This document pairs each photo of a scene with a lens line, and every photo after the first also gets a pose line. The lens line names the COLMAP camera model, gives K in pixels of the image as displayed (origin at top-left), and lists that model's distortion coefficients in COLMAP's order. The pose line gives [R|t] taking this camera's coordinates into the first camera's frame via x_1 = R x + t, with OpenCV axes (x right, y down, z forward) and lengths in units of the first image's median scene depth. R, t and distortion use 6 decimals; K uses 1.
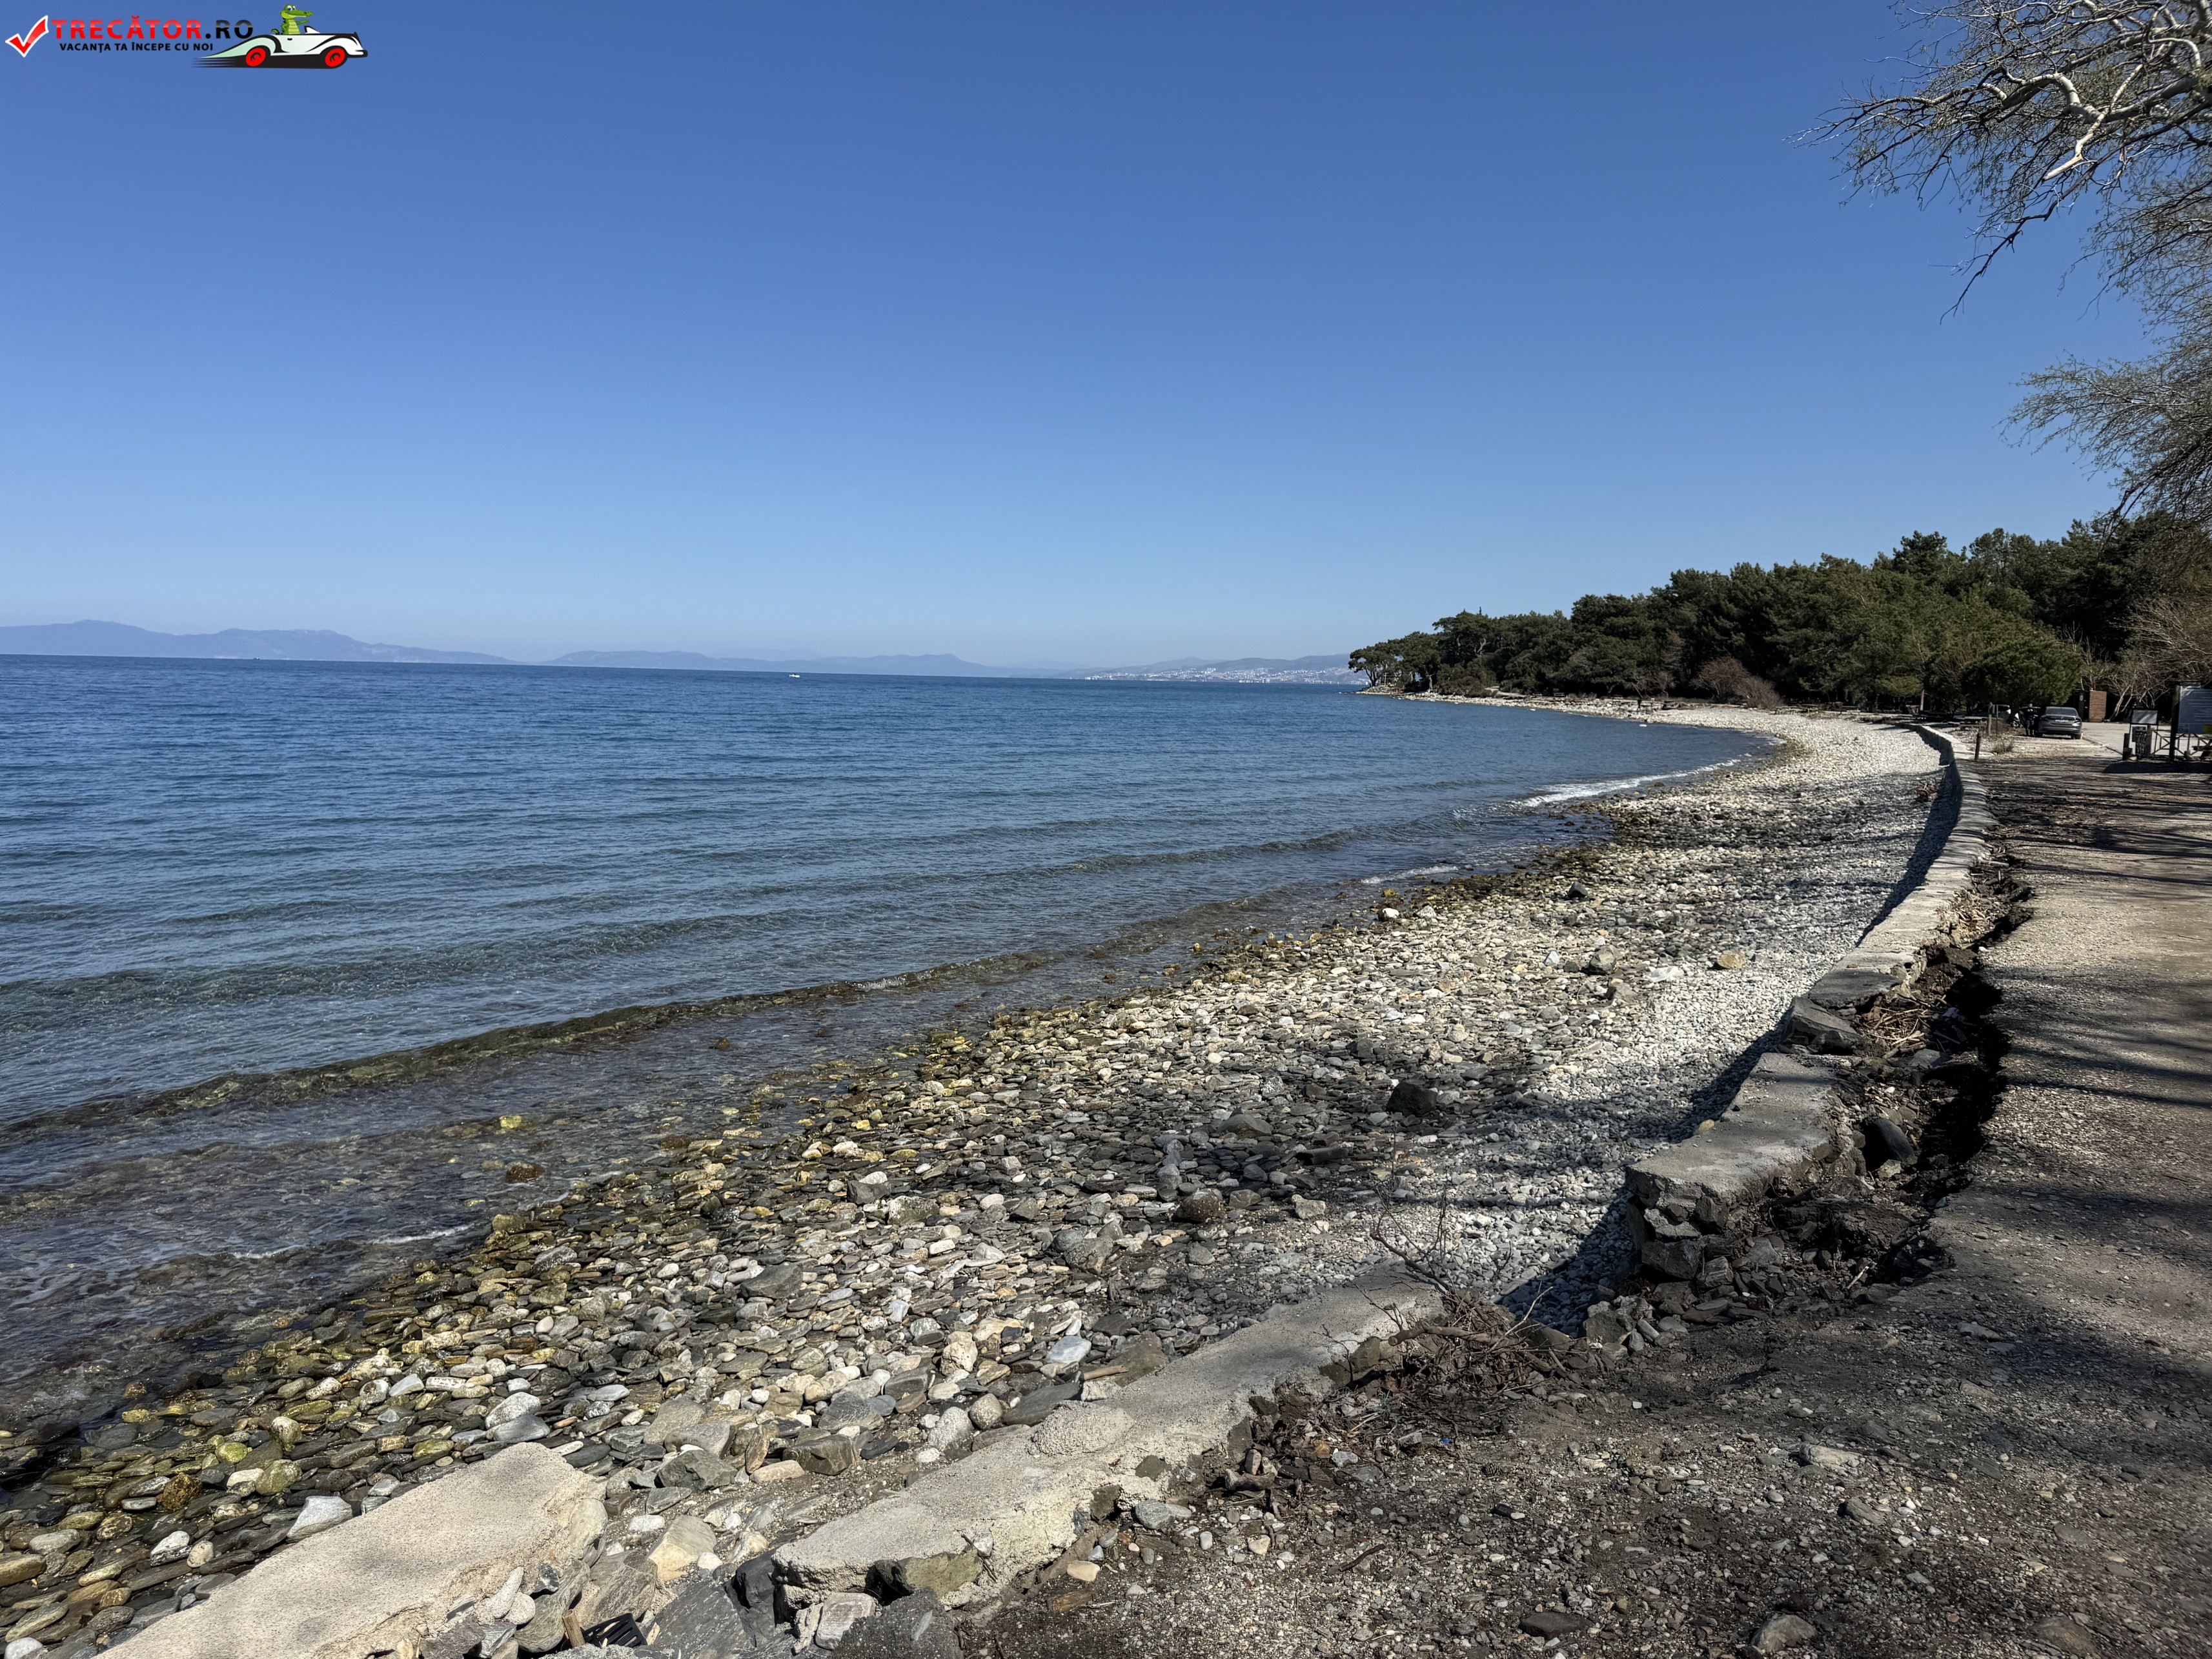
lens RADIAL K [[1555.3, 0, 1105.4], [0, 1555.3, 833.2], [0, 0, 1]] dist [-0.006682, -0.004489]
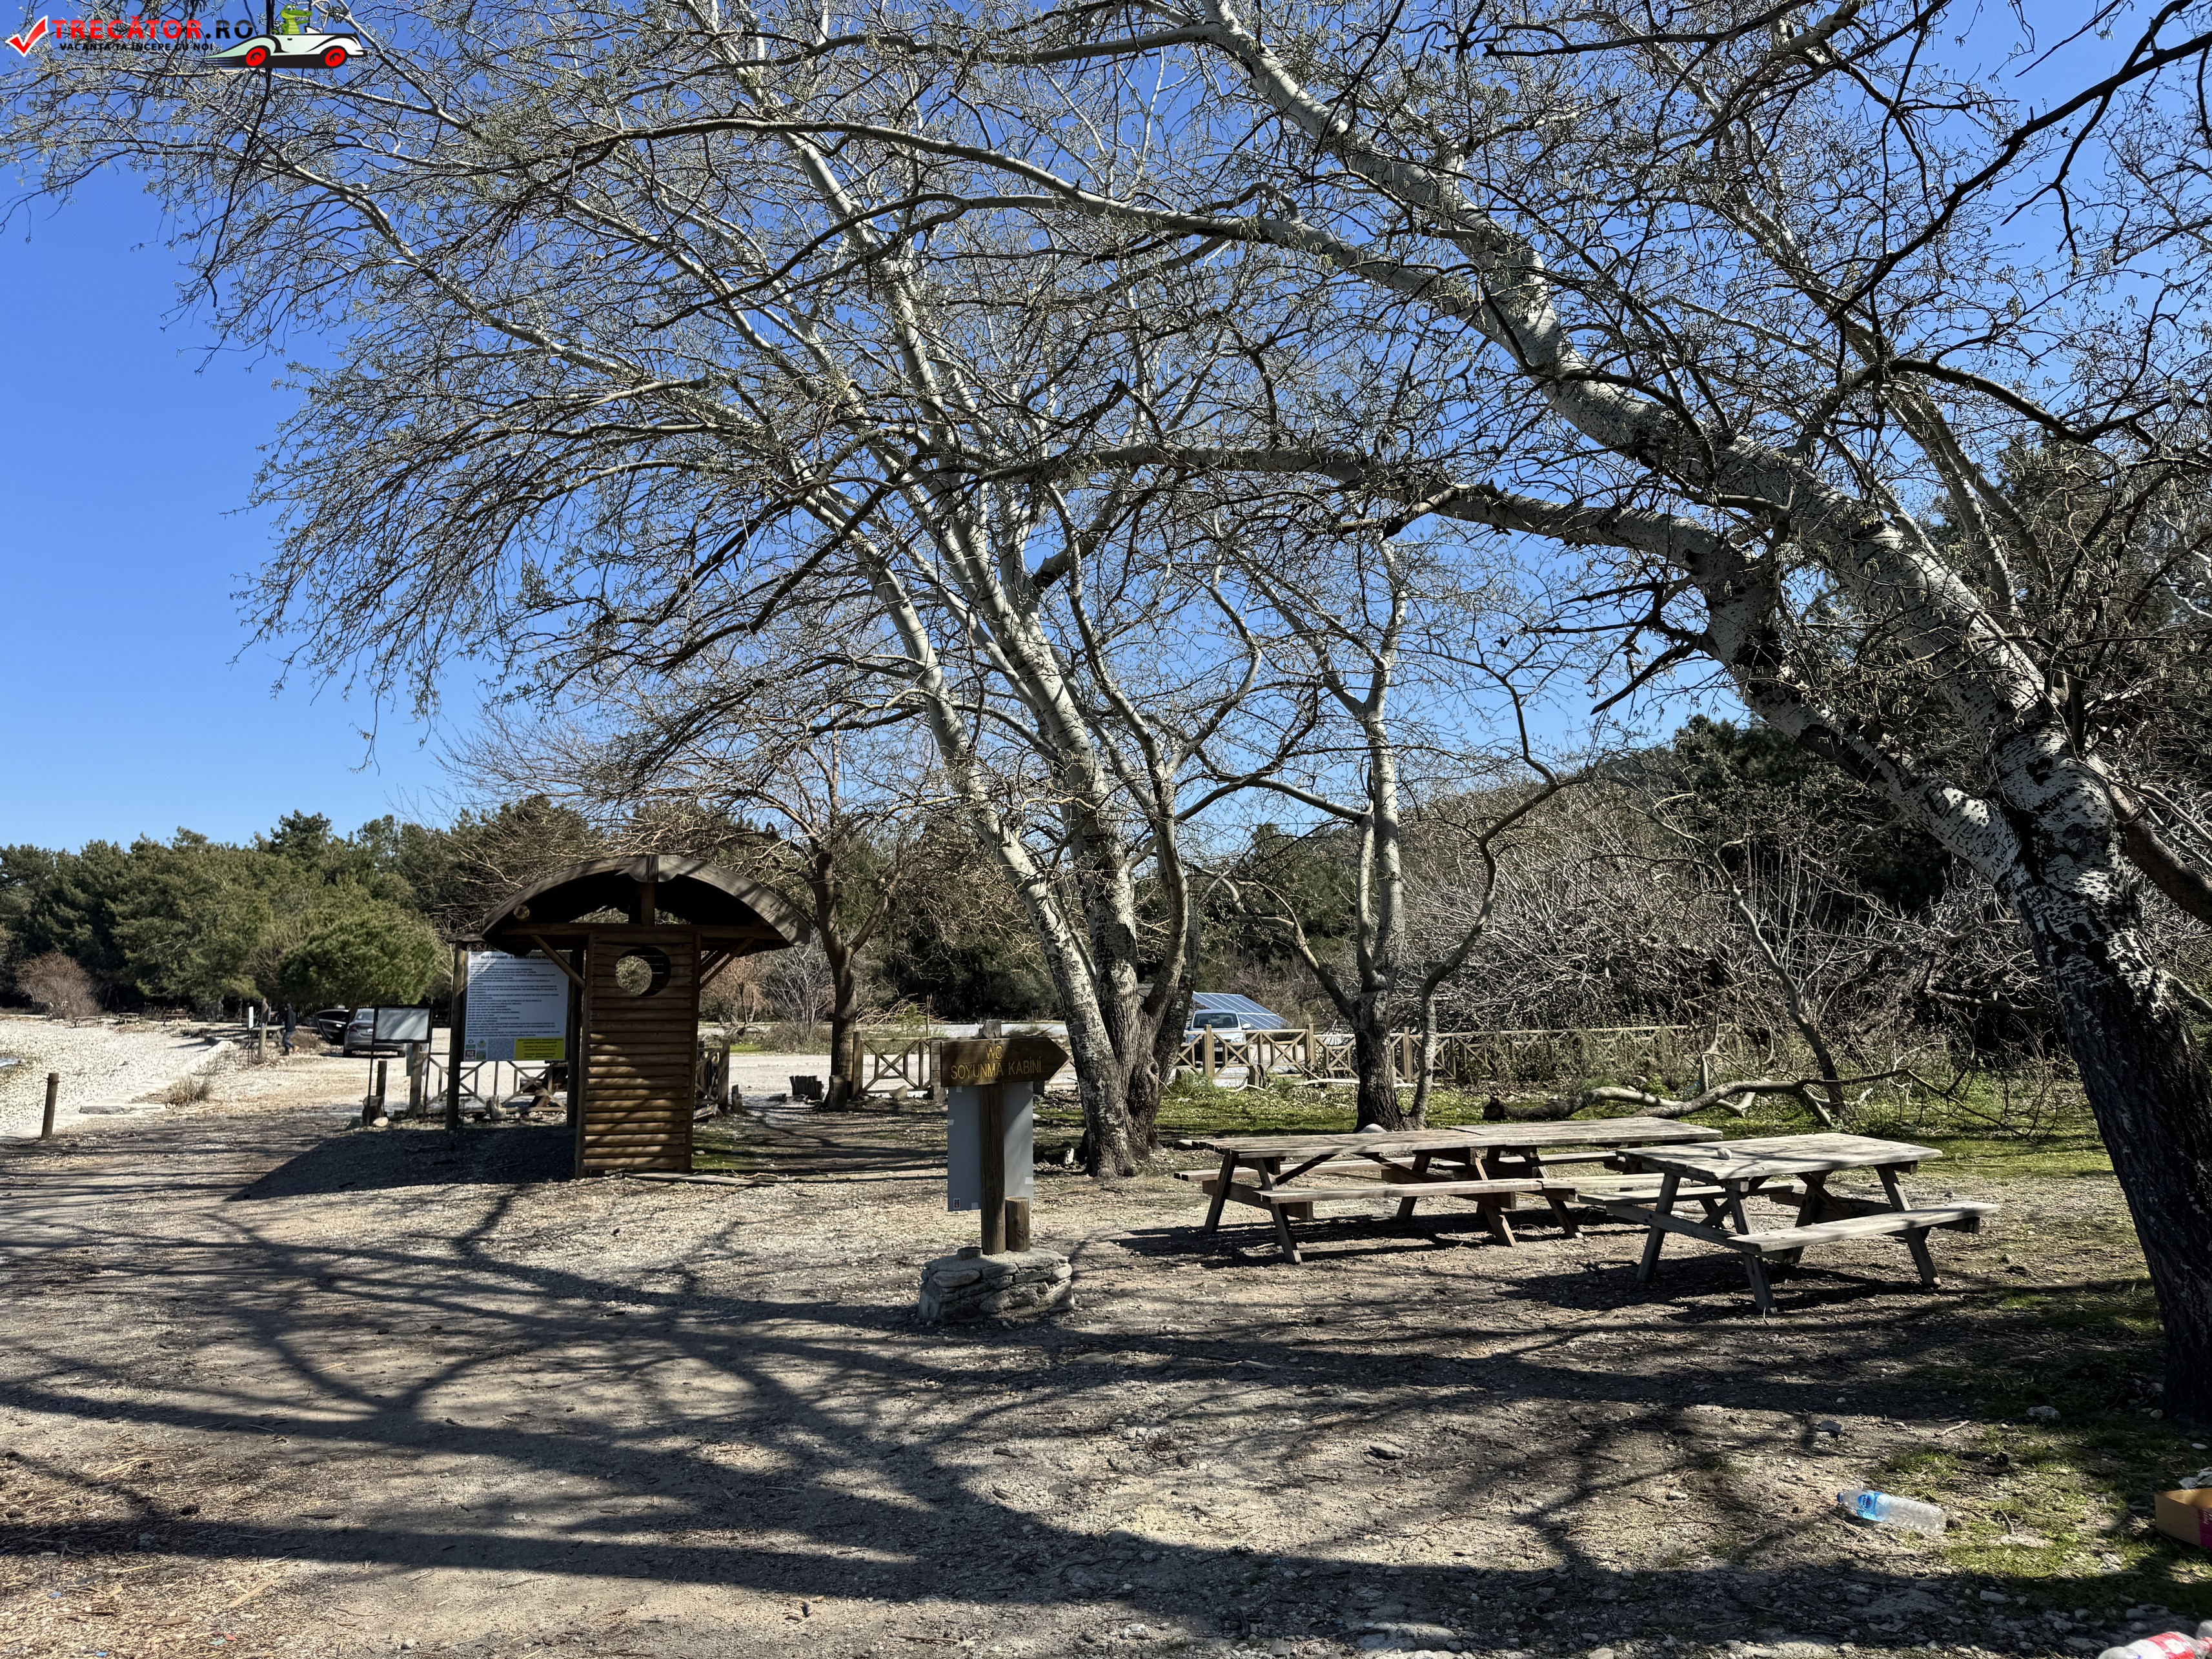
lens RADIAL K [[1555.3, 0, 1105.1], [0, 1555.3, 830.8], [0, 0, 1]] dist [-0.006682, -0.004489]
pose [[0.601183, 0.067406, 0.796263, 0.101875], [0.090173, 0.984350, -0.151409, -0.010369], [-0.794007, 0.162826, 0.585696, 0.129877]]
